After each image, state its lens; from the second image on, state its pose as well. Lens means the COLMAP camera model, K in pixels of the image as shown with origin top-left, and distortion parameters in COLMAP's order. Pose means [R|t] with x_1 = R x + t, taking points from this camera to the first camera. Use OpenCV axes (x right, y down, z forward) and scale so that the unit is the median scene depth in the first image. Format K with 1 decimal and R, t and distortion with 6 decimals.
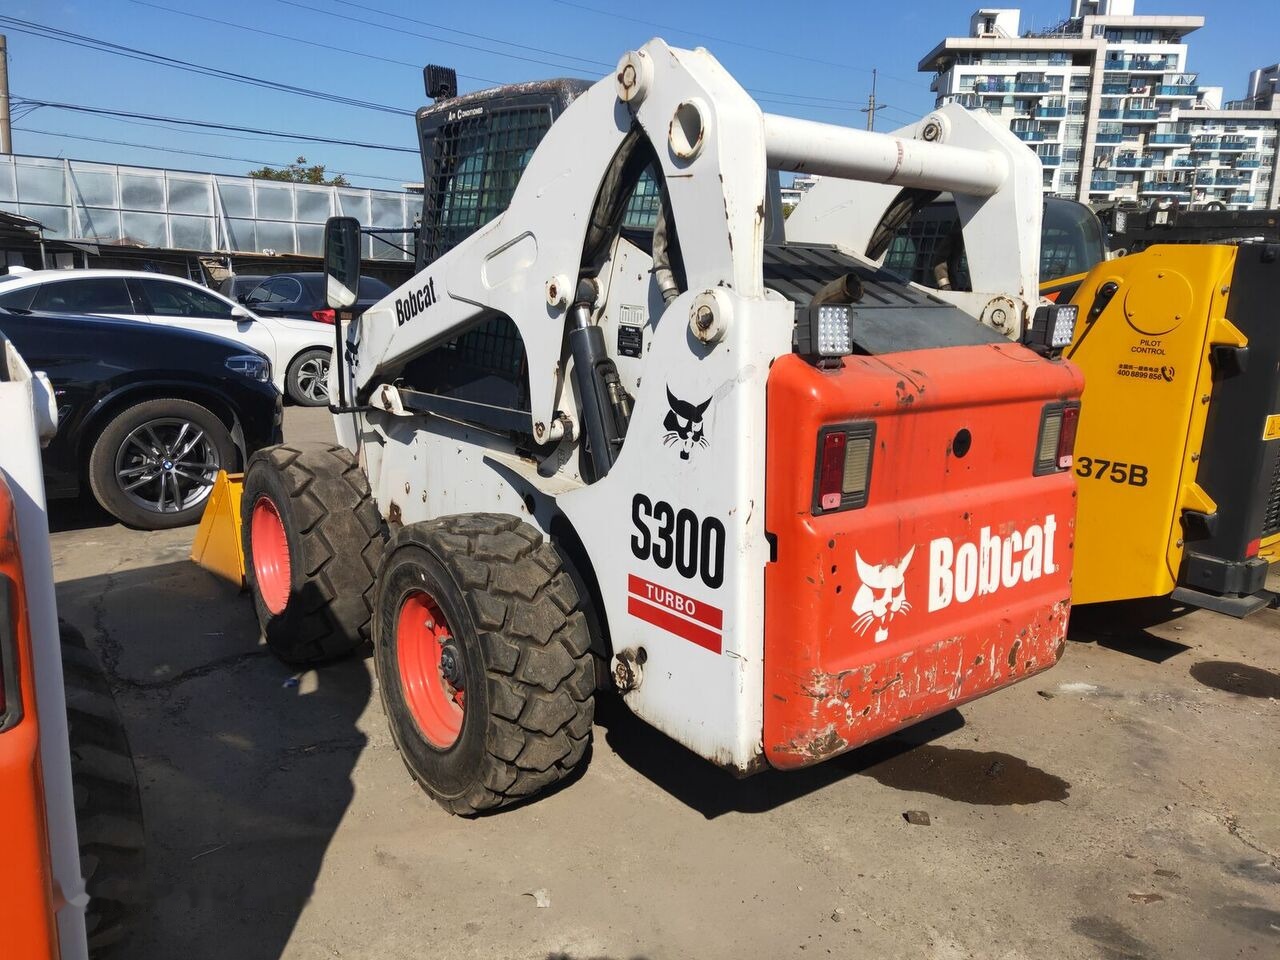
lens RADIAL K [[849.4, 0, 640.0], [0, 849.4, 480.0], [0, 0, 1]] dist [0.054629, -0.050928]
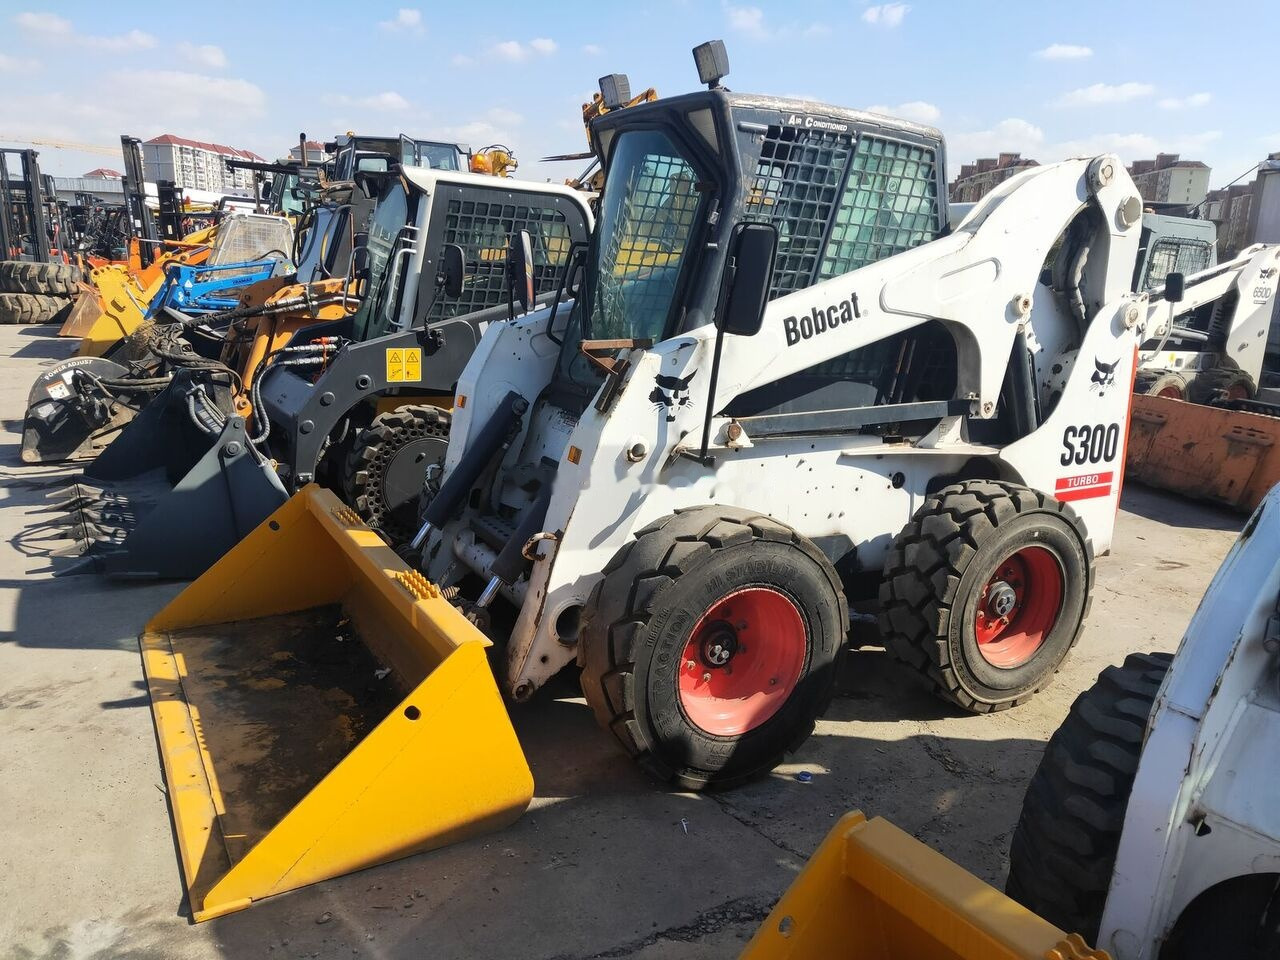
lens RADIAL K [[849.4, 0, 640.0], [0, 849.4, 480.0], [0, 0, 1]] dist [0.054629, -0.050928]
pose [[0.247666, -0.255354, 0.934589, -1.498323], [0.190766, 0.958610, 0.211364, -0.330044], [-0.949879, 0.125940, 0.286128, 1.128369]]
